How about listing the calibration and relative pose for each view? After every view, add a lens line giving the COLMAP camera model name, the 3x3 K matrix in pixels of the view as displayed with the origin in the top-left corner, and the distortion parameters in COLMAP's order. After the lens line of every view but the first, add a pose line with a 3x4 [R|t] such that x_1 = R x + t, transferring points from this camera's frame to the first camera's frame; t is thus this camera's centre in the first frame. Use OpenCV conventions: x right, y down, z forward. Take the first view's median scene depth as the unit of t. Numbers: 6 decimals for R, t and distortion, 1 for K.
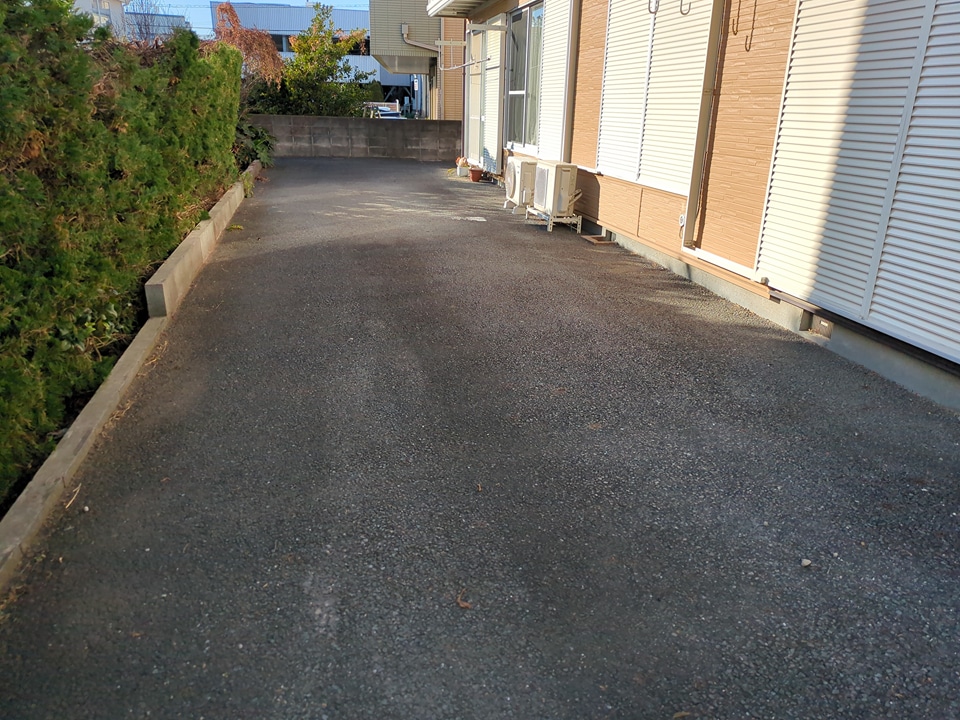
lens RADIAL K [[708.0, 0, 485.4], [0, 708.0, 353.3], [0, 0, 1]] dist [0.056814, -0.059662]
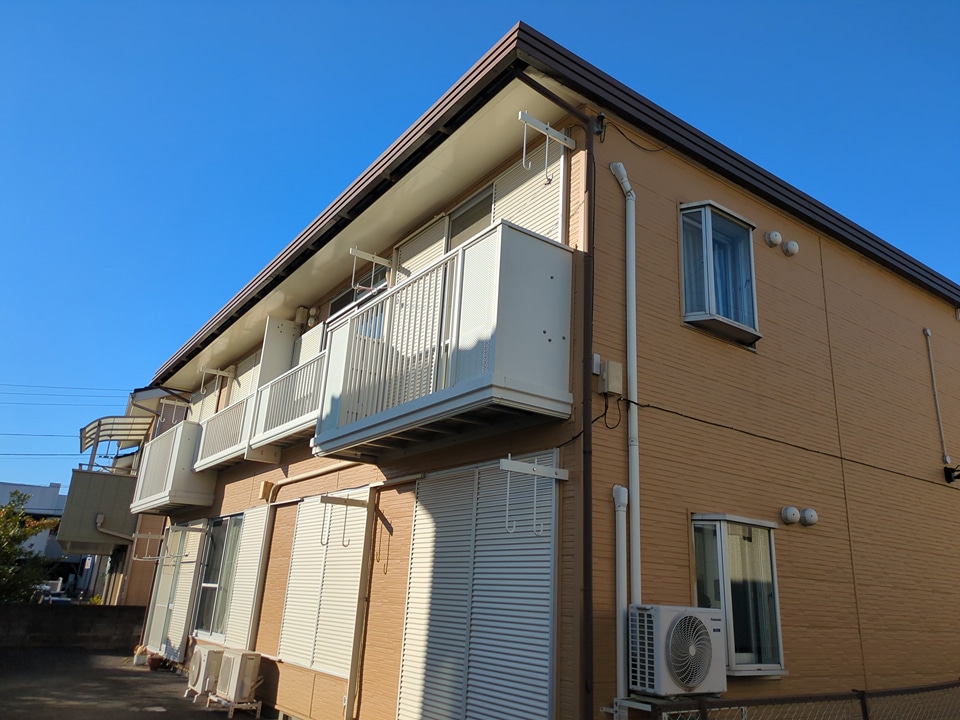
lens RADIAL K [[708.0, 0, 485.4], [0, 708.0, 353.3], [0, 0, 1]] dist [0.056814, -0.059662]
pose [[0.917512, 0.144192, 0.370647, -0.033078], [0.109050, 0.805030, -0.583125, 0.053492], [-0.382464, 0.575444, 0.722901, -0.229153]]
